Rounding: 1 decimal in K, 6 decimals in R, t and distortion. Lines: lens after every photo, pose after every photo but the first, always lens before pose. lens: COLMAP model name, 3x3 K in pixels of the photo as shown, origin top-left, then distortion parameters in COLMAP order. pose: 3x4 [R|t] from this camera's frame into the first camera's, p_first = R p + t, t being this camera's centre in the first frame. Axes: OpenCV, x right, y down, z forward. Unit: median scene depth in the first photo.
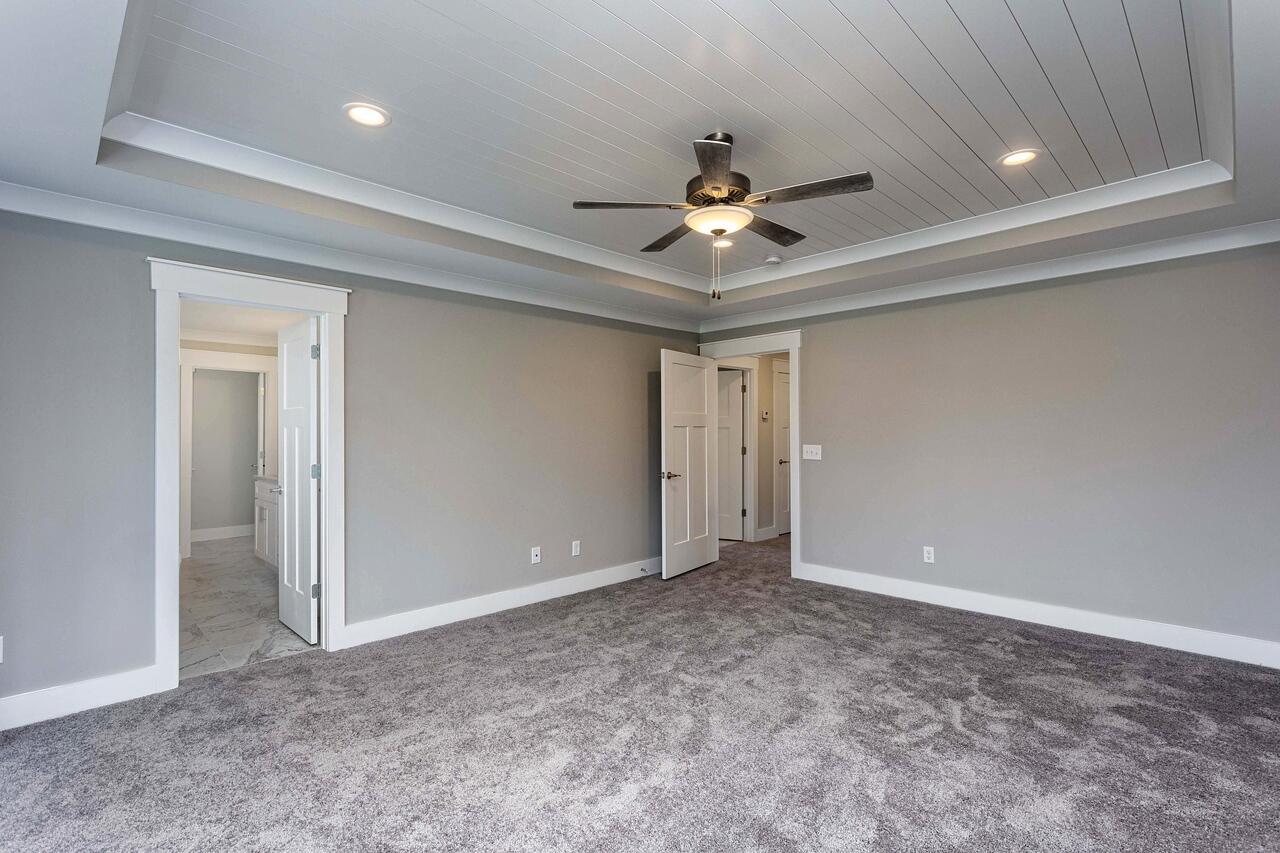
lens RADIAL K [[607.3, 0, 646.4], [0, 607.3, 431.5], [0, 0, 1]] dist [0.019278, 0.000165]
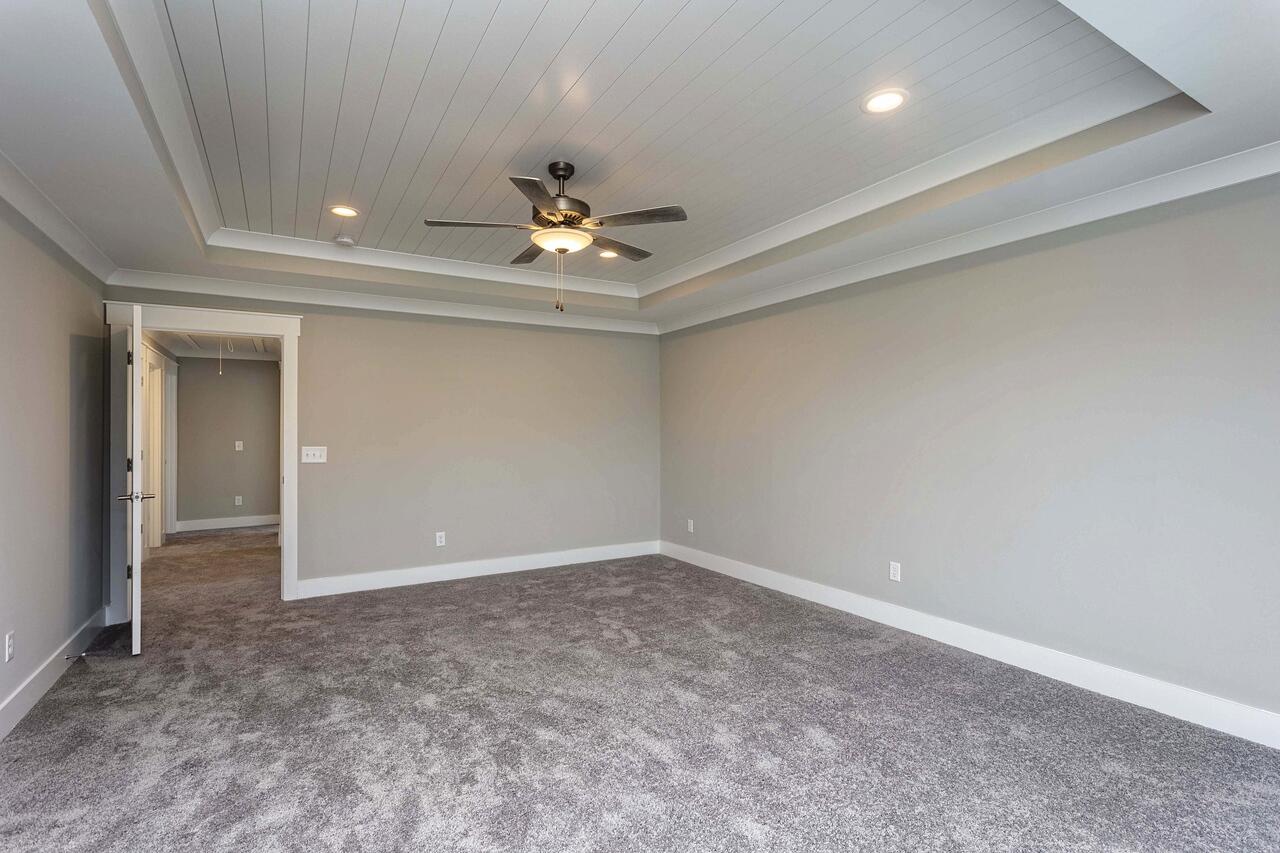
lens RADIAL K [[600.8, 0, 640.0], [0, 600.8, 426.5], [0, 0, 1]] dist [0.004467, 0.000575]
pose [[0.247935, 0.013660, 0.968680, -0.581959], [-0.000136, 0.999901, -0.014065, 0.006070], [-0.968777, 0.003355, 0.247912, 0.377915]]
